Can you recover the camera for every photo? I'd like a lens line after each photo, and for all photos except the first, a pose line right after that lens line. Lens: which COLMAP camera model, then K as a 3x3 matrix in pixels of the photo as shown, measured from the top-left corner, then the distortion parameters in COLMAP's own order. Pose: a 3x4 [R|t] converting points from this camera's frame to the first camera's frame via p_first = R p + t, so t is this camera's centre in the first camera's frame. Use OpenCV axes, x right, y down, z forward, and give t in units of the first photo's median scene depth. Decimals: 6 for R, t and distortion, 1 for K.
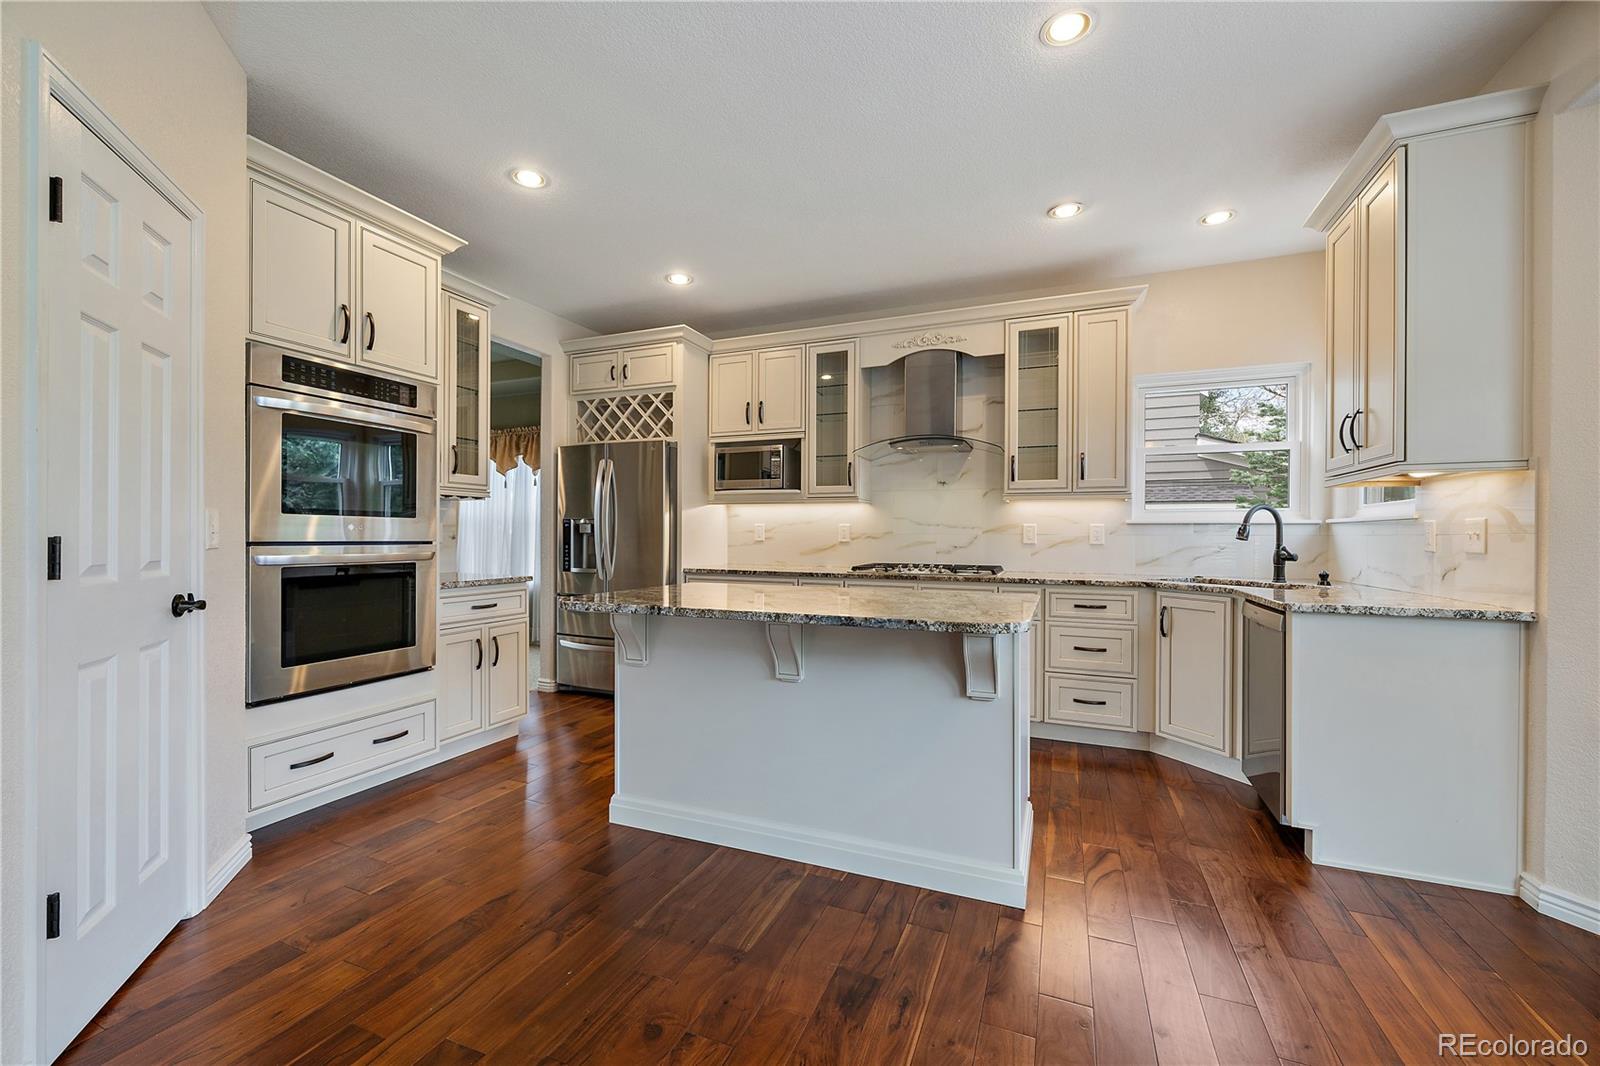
lens RADIAL K [[639.2, 0, 794.0], [0, 639.2, 537.3], [0, 0, 1]] dist [-0.001917, -0.000122]
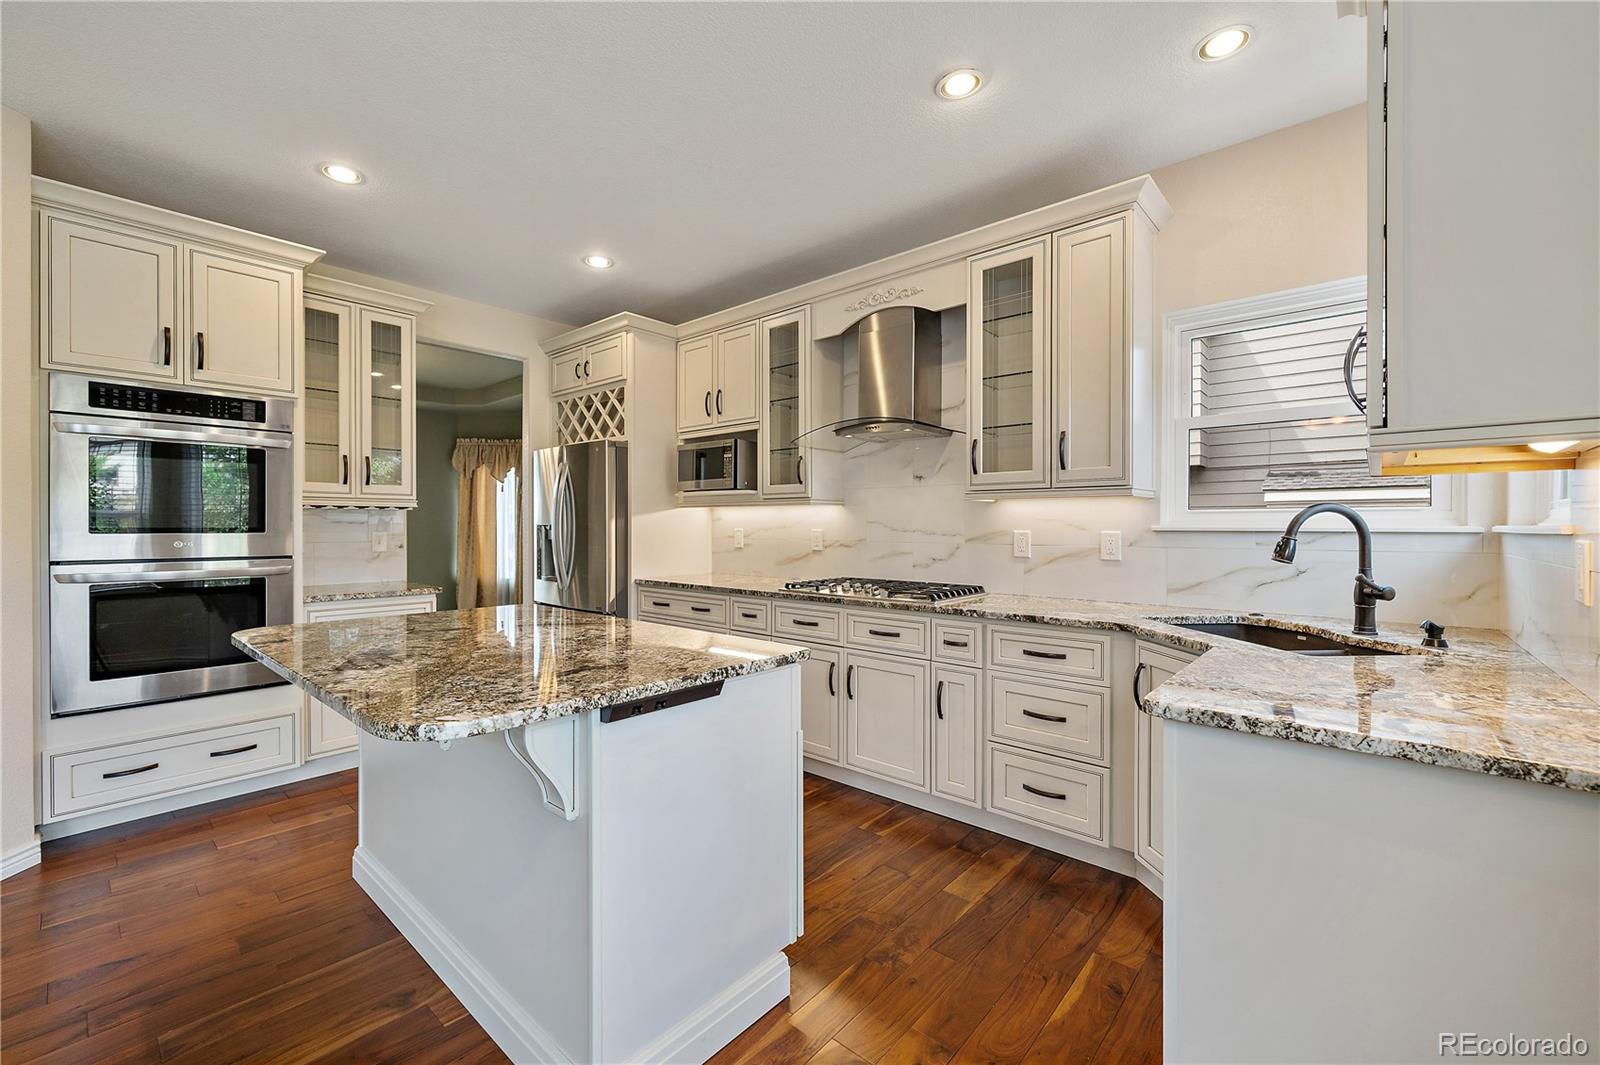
lens RADIAL K [[650.1, 0, 797.1], [0, 650.1, 529.5], [0, 0, 1]] dist [0.000787, 0.000146]
pose [[0.947520, -0.002933, -0.319684, 0.407337], [0.003234, 0.999995, 0.000412, -0.026060], [0.319681, -0.001424, 0.947524, 0.232090]]
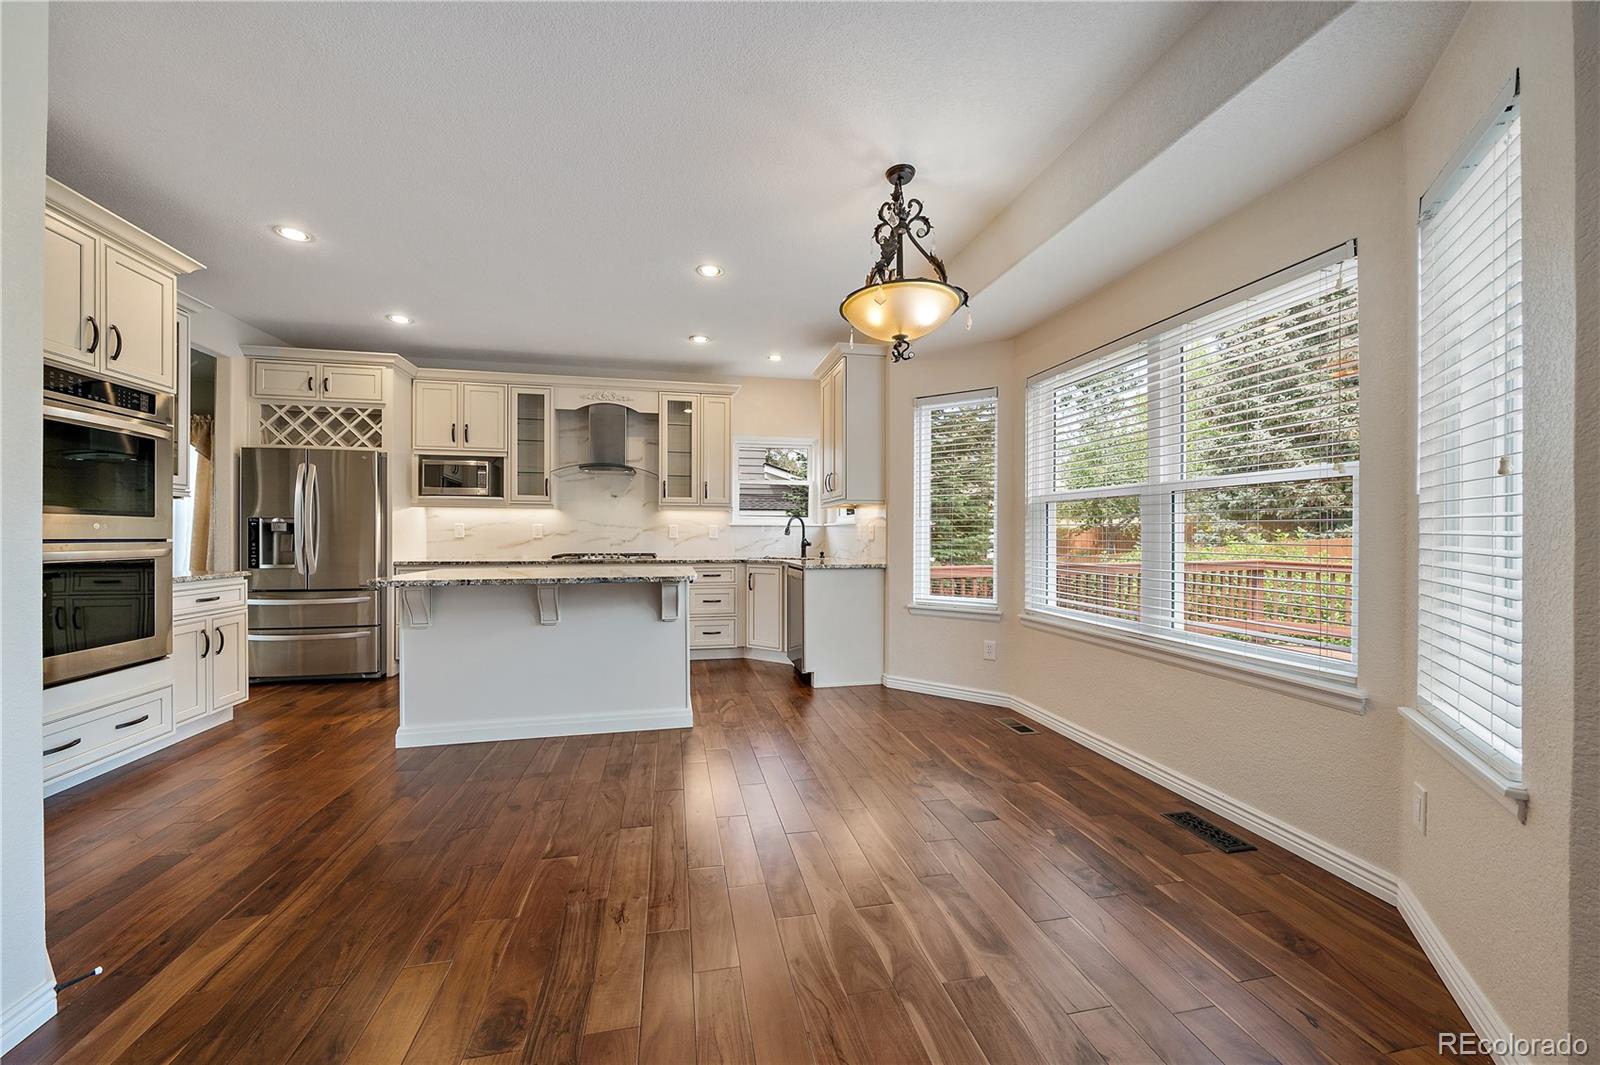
lens RADIAL K [[564.3, 0, 781.5], [0, 564.3, 535.8], [0, 0, 1]] dist [-0.001866, -0.000126]
pose [[0.828377, -0.004465, 0.560153, -0.192987], [0.004008, 0.999990, 0.002044, 0.002627], [-0.560156, 0.000552, 0.828387, -0.293762]]
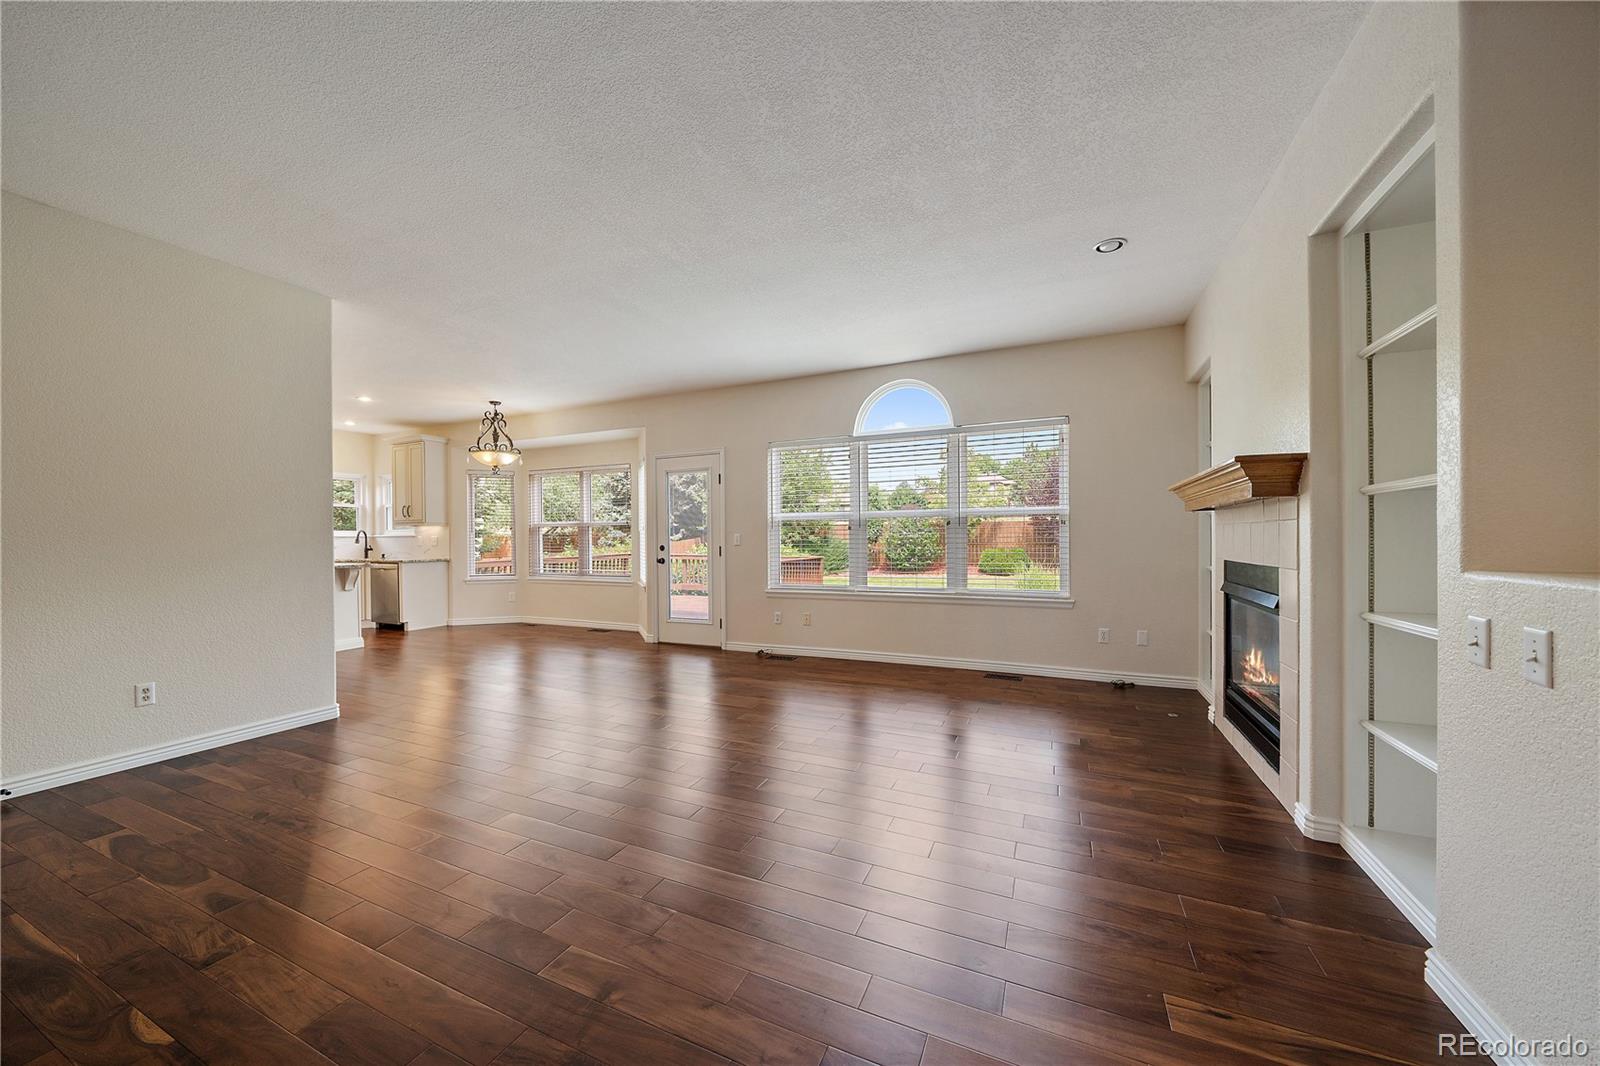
lens RADIAL K [[591.2, 0, 783.3], [0, 591.2, 536.2], [0, 0, 1]] dist [0.000122, 0.000000]
pose [[0.047517, -0.000804, 0.998870, -1.506092], [0.011928, 0.999929, 0.000237, -0.004242], [-0.998799, 0.011903, 0.047524, -0.800553]]
